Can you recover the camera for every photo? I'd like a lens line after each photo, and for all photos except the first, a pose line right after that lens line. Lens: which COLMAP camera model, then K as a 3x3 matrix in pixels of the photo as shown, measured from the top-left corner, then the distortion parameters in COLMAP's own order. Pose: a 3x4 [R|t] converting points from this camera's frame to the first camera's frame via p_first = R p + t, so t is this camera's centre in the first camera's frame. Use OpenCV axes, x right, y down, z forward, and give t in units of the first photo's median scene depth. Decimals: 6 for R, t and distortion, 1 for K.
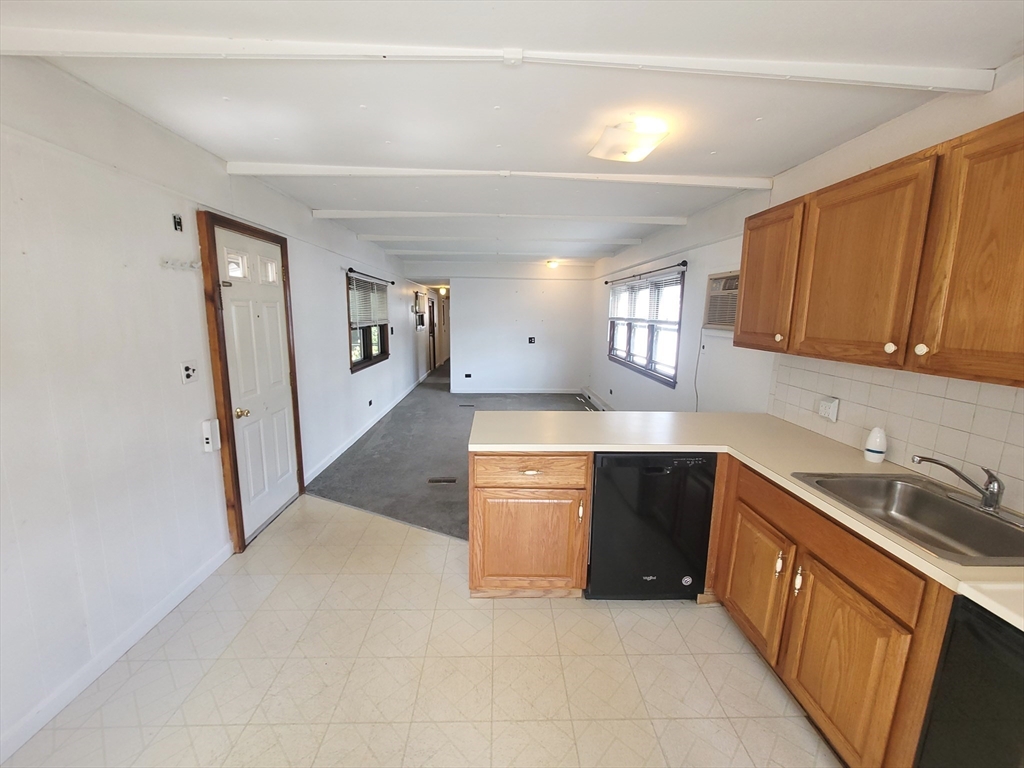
lens RADIAL K [[418.4, 0, 508.0], [0, 418.4, 382.2], [0, 0, 1]] dist [-0.006009, 0.003447]
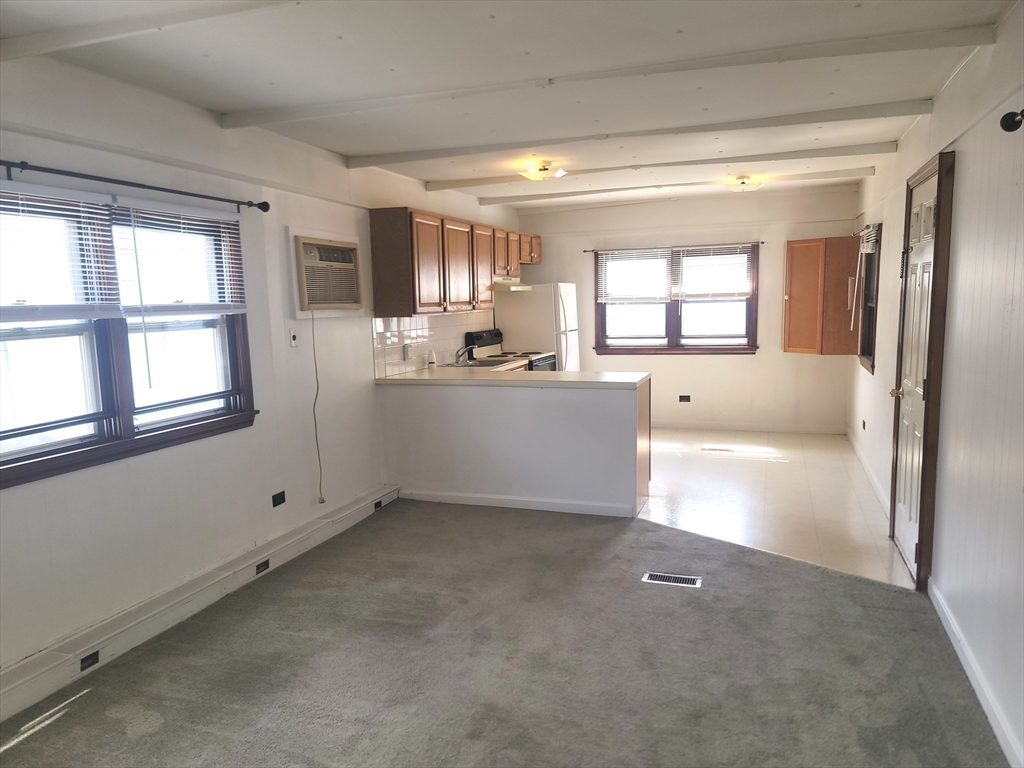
lens RADIAL K [[757.8, 0, 506.3], [0, 757.8, 395.0], [0, 0, 1]] dist [0.057967, -0.010129]
pose [[-0.935443, -0.037725, 0.351458, -0.328329], [0.069382, 0.955351, 0.287212, -0.344587], [-0.346601, 0.293055, -0.891059, 2.109242]]
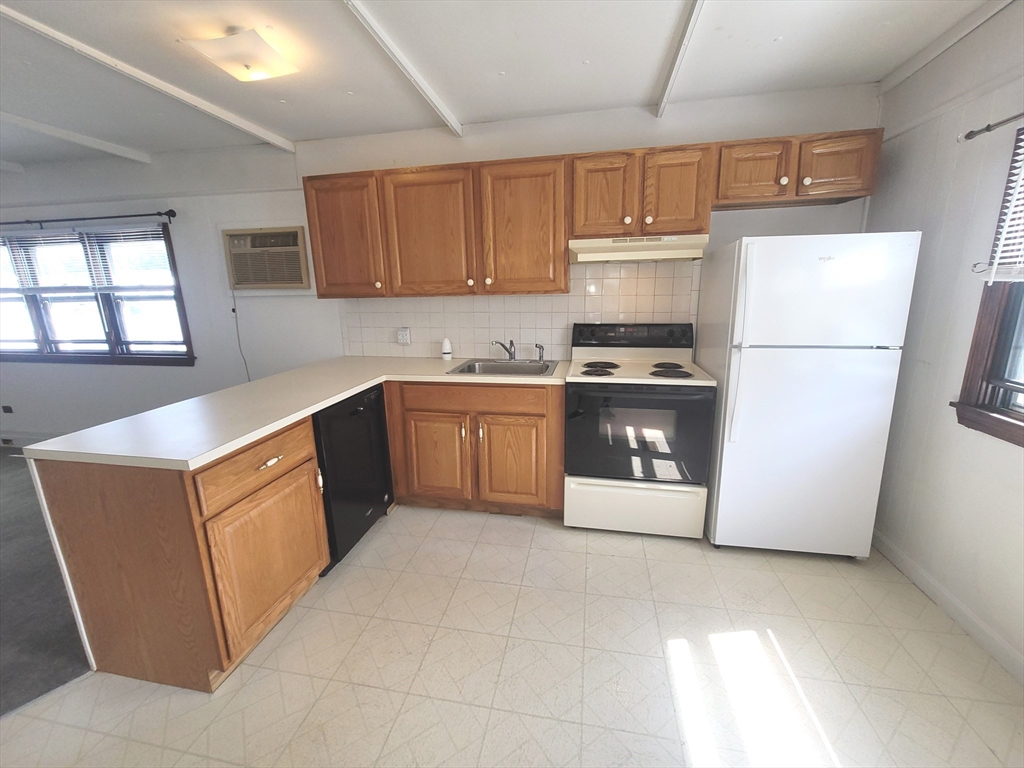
lens RADIAL K [[418.4, 0, 511.0], [0, 418.4, 381.8], [0, 0, 1]] dist [-0.006009, 0.003447]
pose [[0.217393, -0.237832, 0.946666, -0.322152], [0.186571, 0.962104, 0.198866, -0.000975], [-0.958088, 0.133388, 0.253527, 0.204254]]
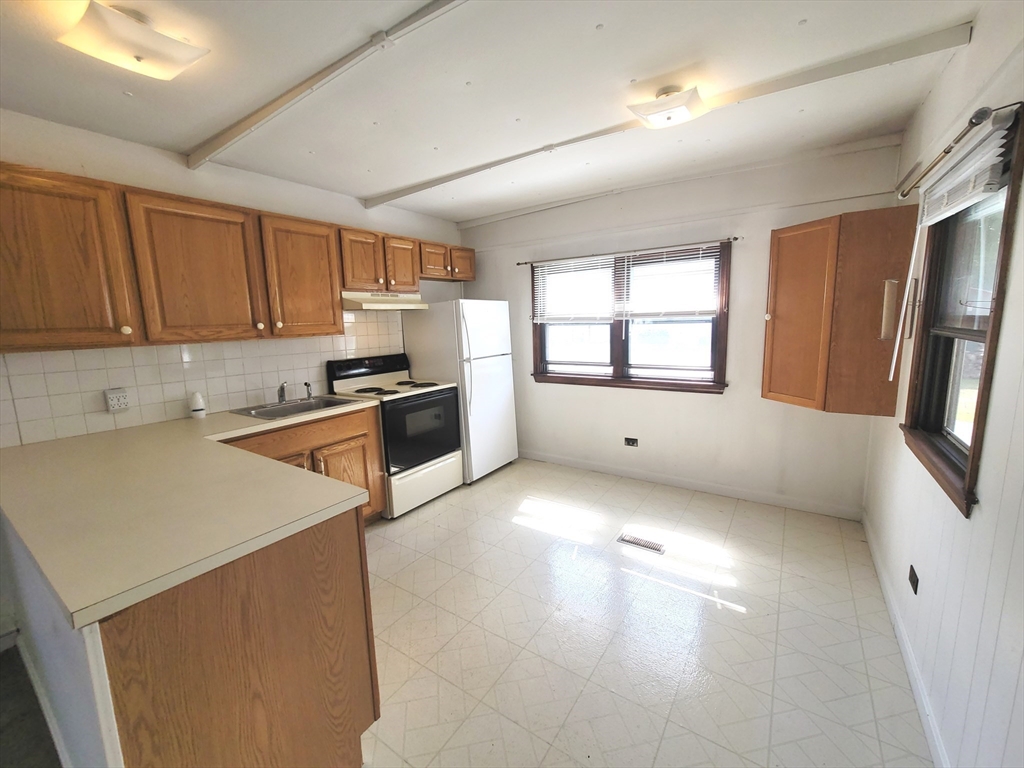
lens RADIAL K [[418.4, 0, 509.8], [0, 418.4, 380.9], [0, 0, 1]] dist [-0.006009, 0.003447]
pose [[-0.811130, -0.077382, 0.579724, -0.368735], [0.113789, 0.951389, 0.286202, -0.102523], [-0.573689, 0.298114, -0.762895, 0.762451]]
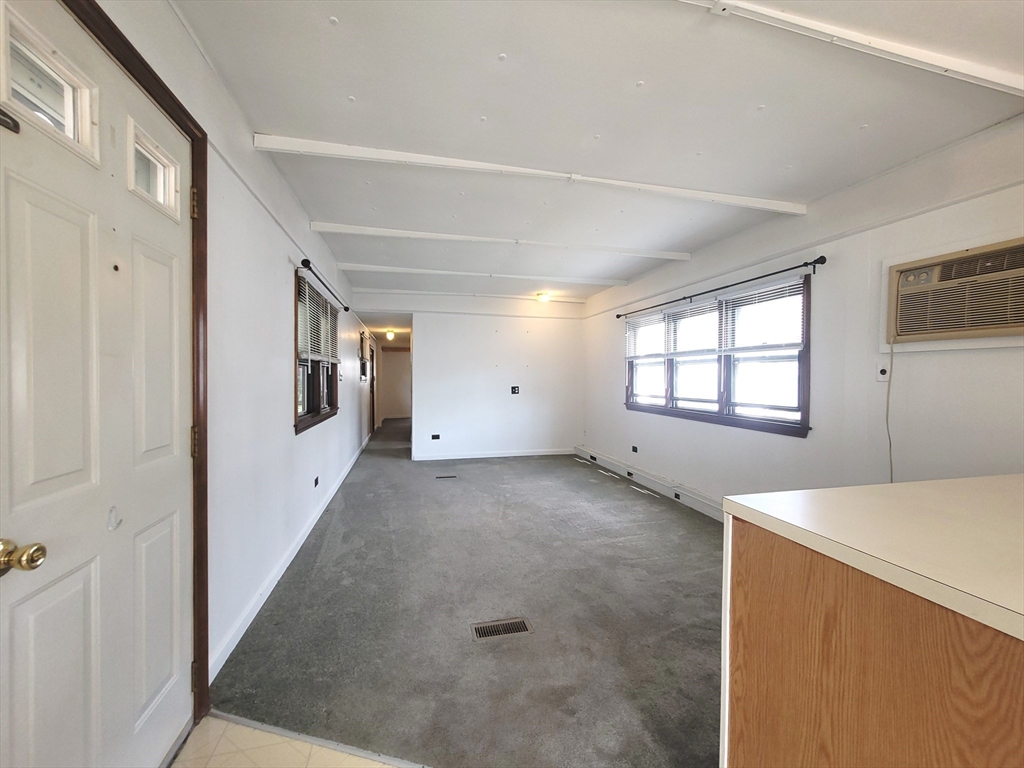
lens RADIAL K [[418.4, 0, 509.7], [0, 418.4, 382.1], [0, 0, 1]] dist [-0.006009, 0.003447]
pose [[0.978287, -0.008771, 0.207068, -0.275887], [0.040014, 0.988299, -0.147185, 0.008374], [-0.203355, 0.152275, 0.967191, 0.484464]]
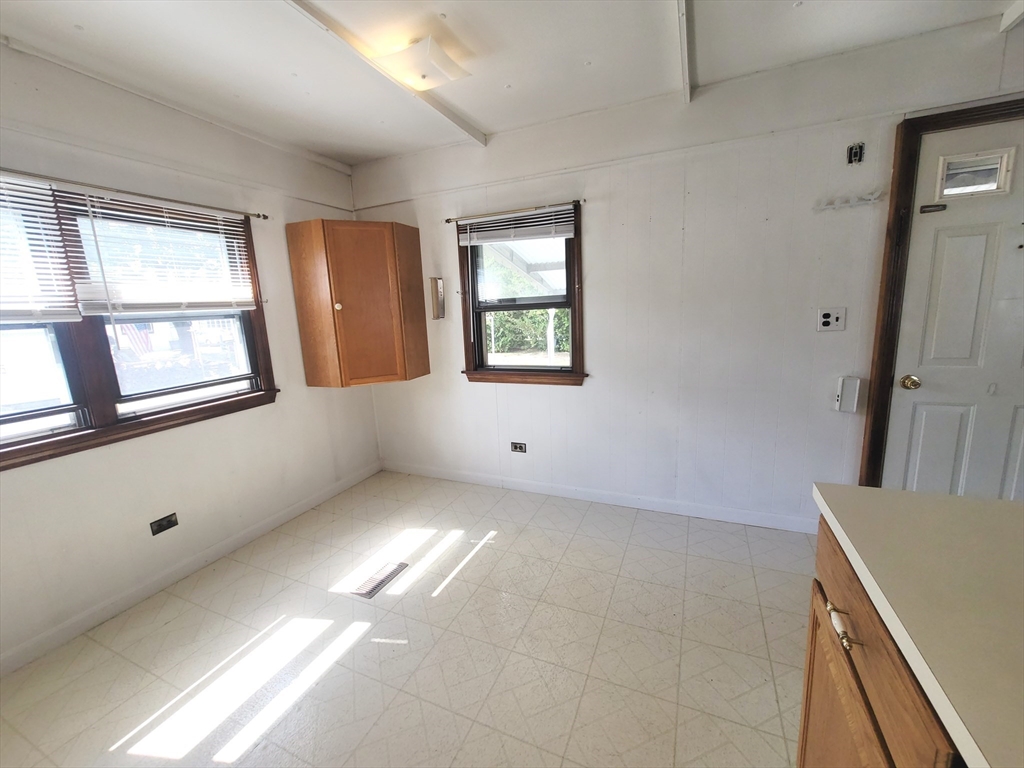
lens RADIAL K [[418.4, 0, 510.7], [0, 418.4, 381.9], [0, 0, 1]] dist [-0.006009, 0.003447]
pose [[-0.433535, 0.169544, -0.885044, 0.265483], [-0.105530, 0.965831, 0.236714, -0.023572], [0.894936, 0.196023, -0.400829, 0.495527]]
